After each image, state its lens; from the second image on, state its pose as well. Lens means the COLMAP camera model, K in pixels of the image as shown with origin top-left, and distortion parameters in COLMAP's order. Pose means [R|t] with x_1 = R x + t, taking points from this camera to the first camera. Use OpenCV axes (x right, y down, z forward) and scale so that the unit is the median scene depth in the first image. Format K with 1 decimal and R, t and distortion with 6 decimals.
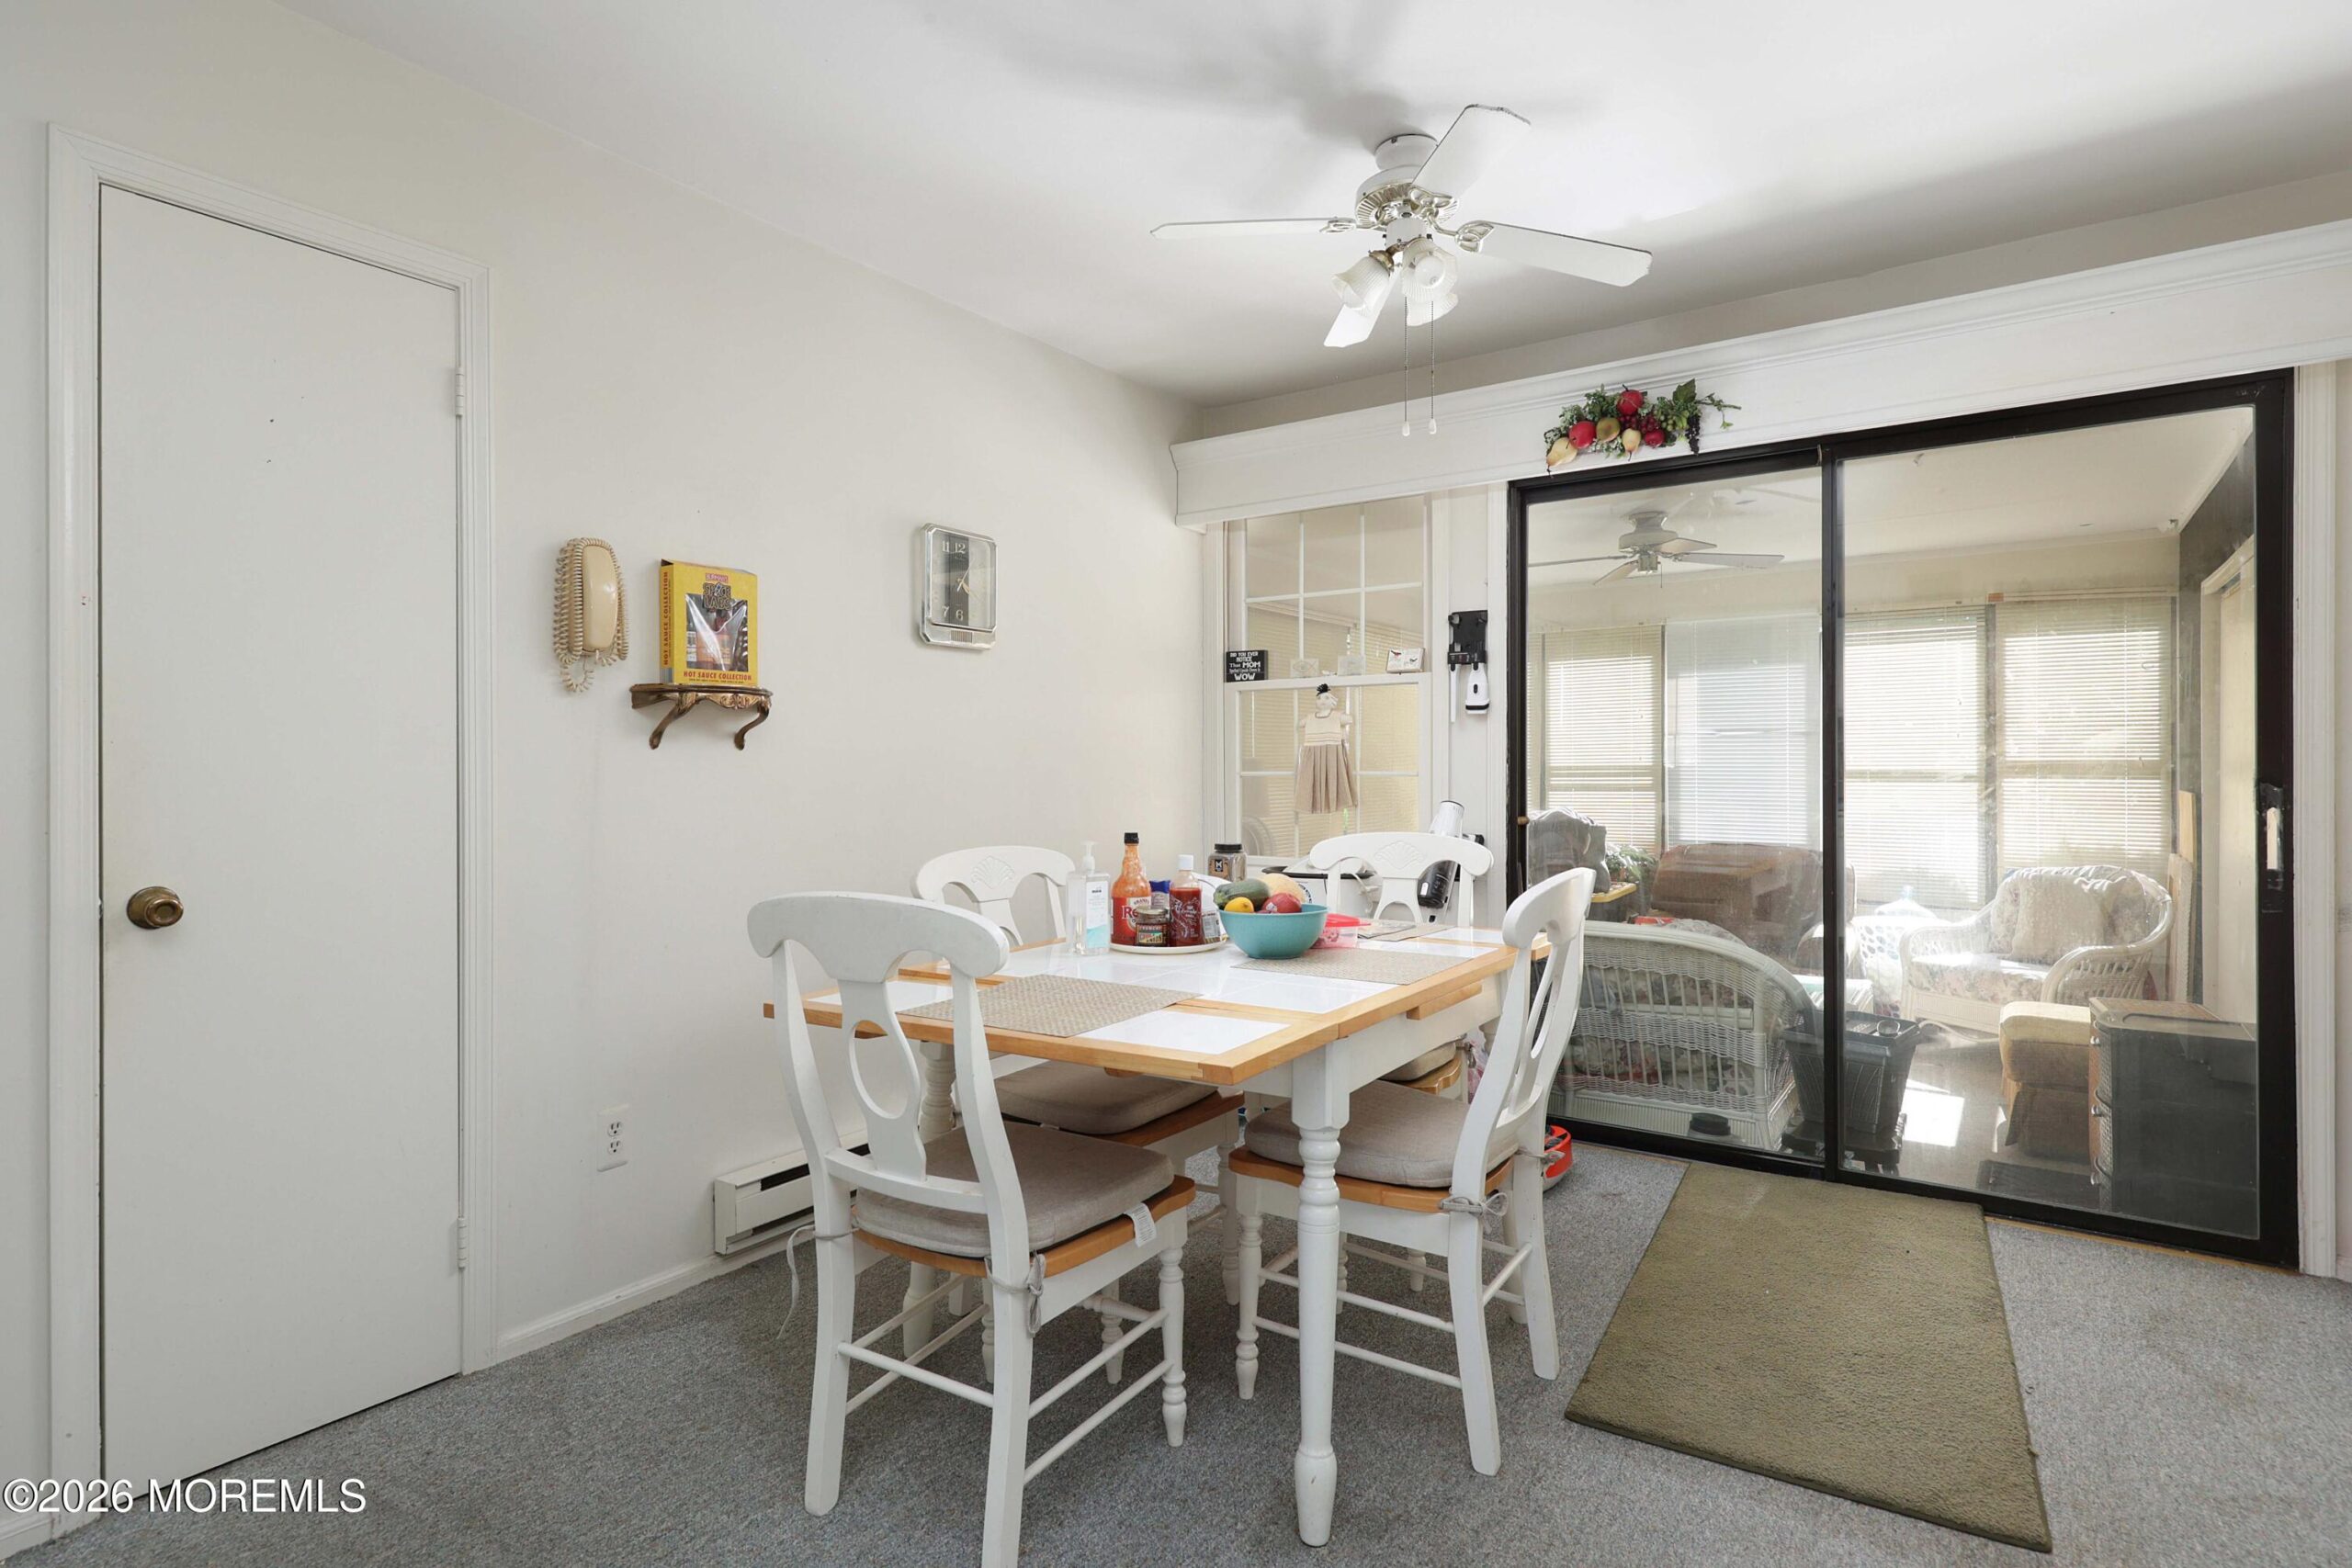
lens RADIAL K [[1165.4, 0, 1175.6], [0, 1165.4, 775.3], [0, 0, 1]] dist [-0.002691, 0.000089]
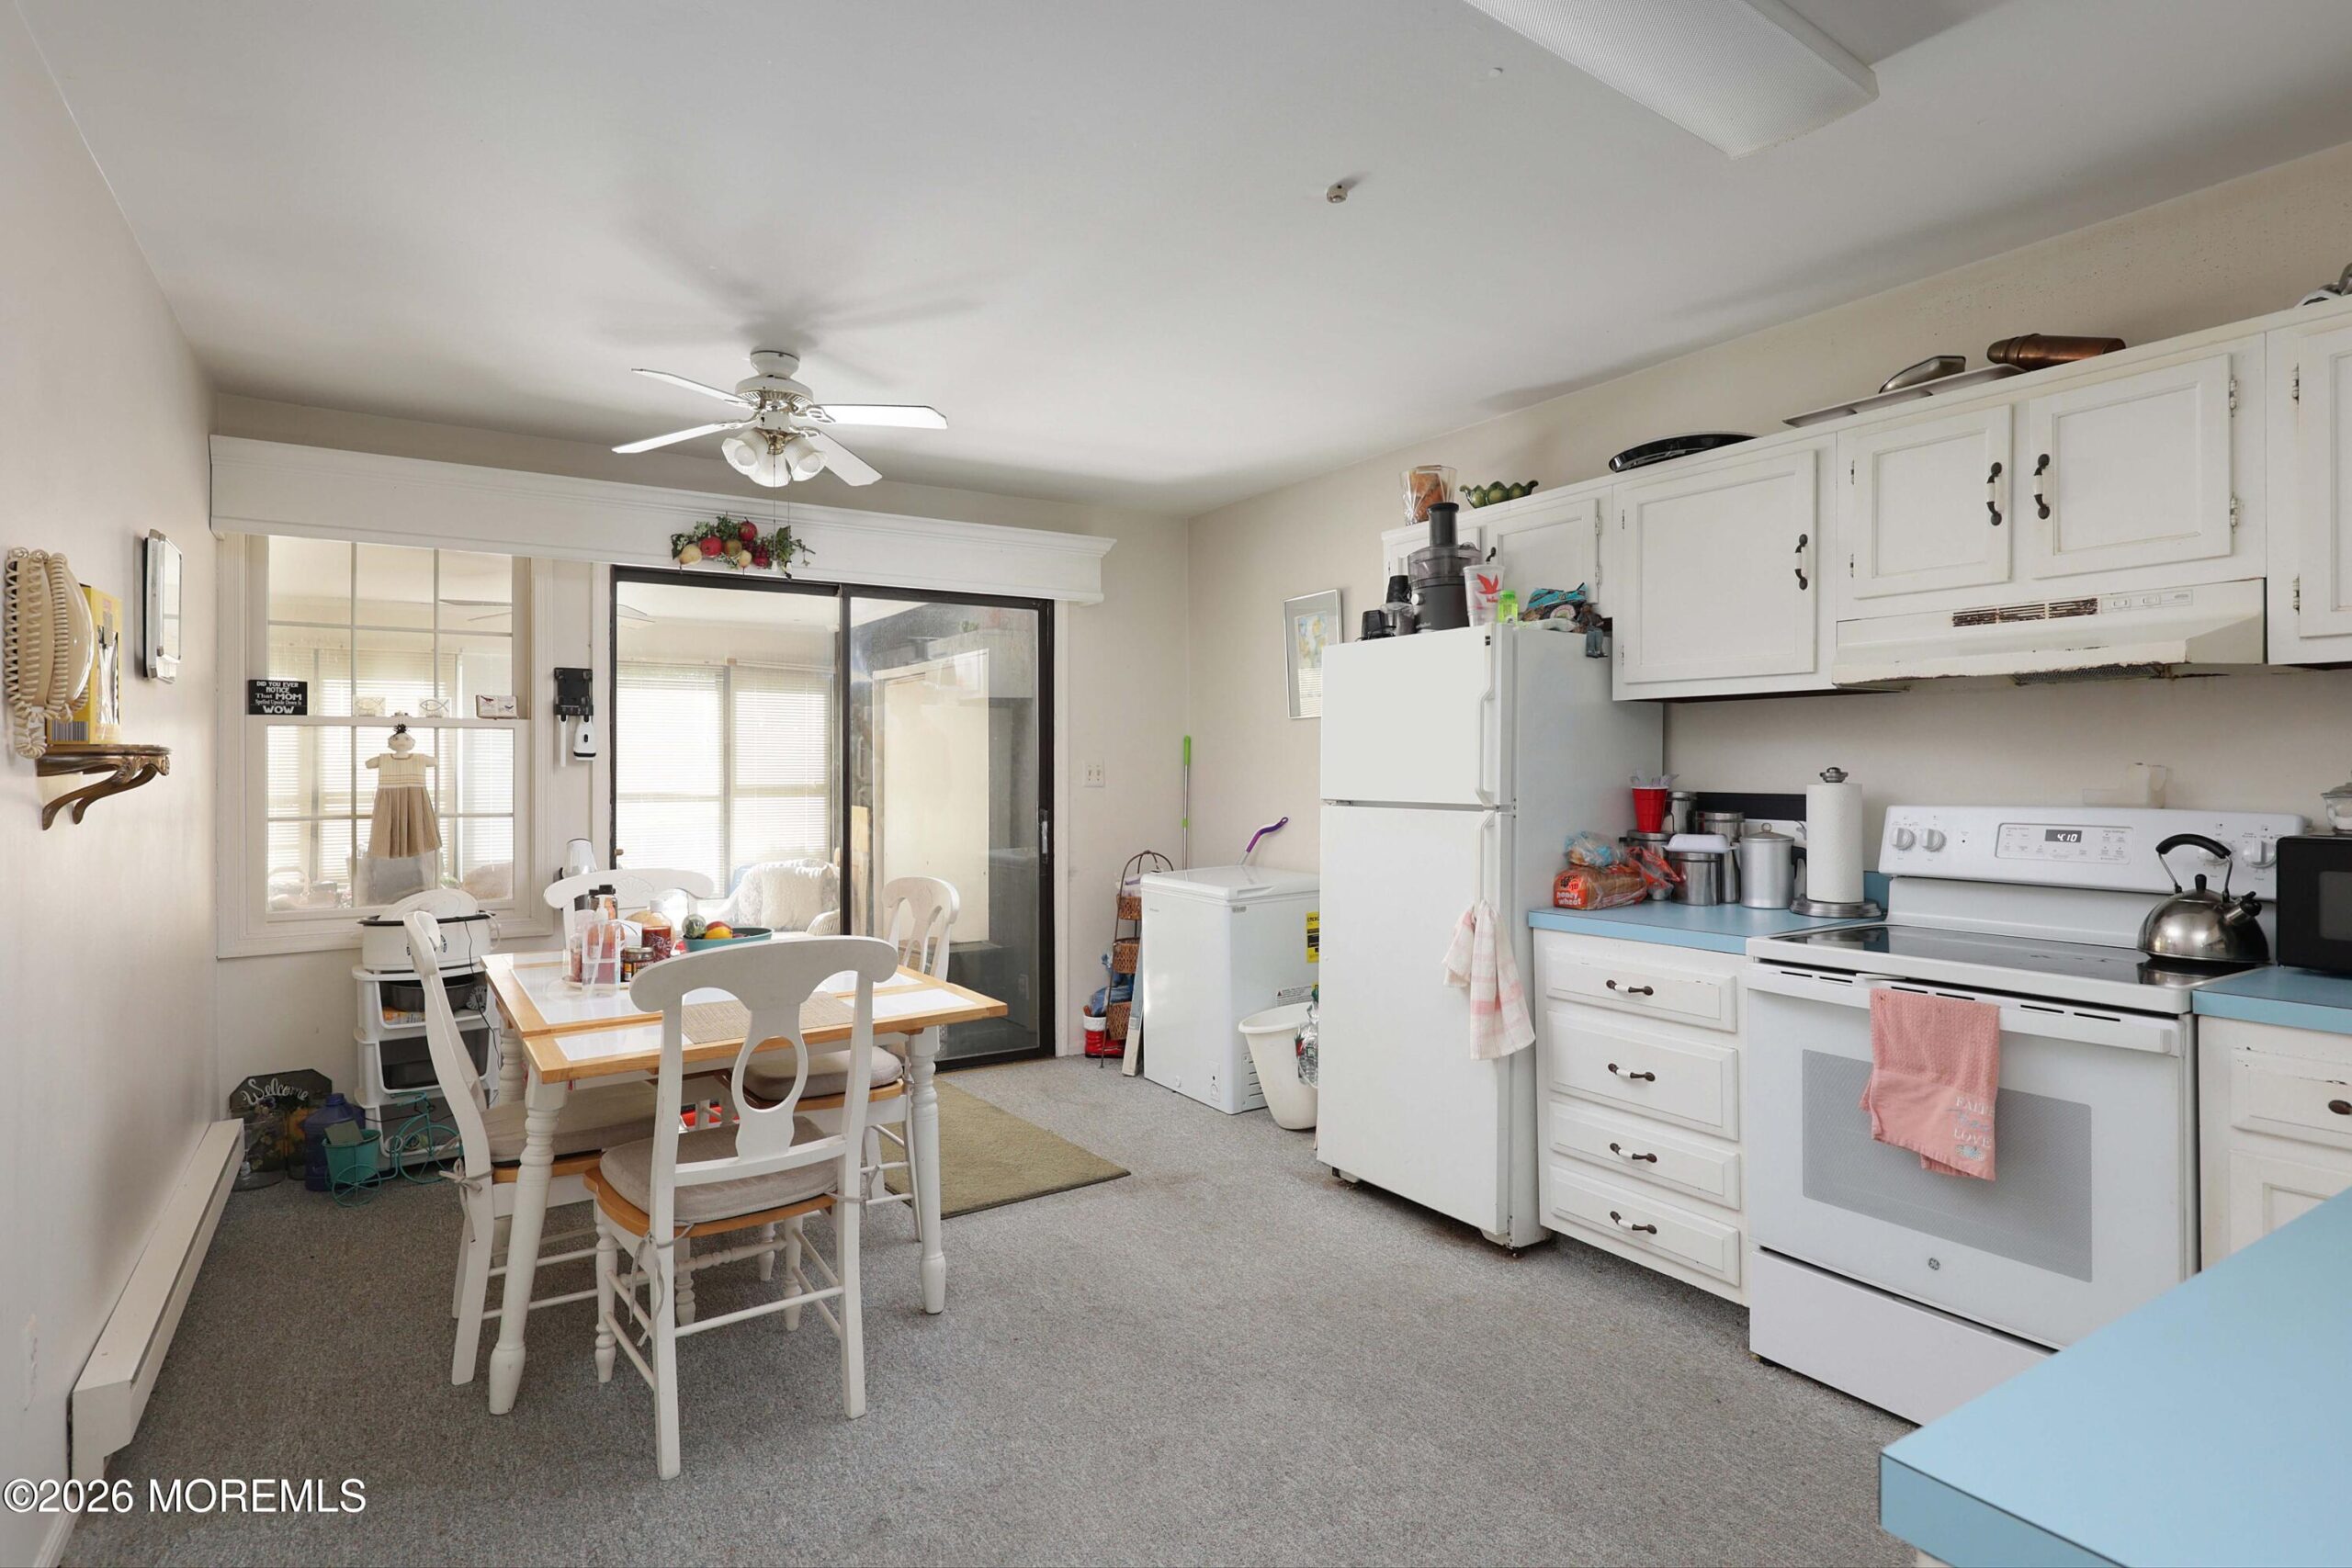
lens RADIAL K [[1165.4, 0, 1177.8], [0, 1165.4, 779.2], [0, 0, 1]] dist [-0.002691, 0.000089]
pose [[0.385658, -0.006127, 0.922621, -0.619878], [0.007424, 0.999966, 0.003537, -0.037865], [-0.922612, 0.005486, 0.385690, 0.038951]]
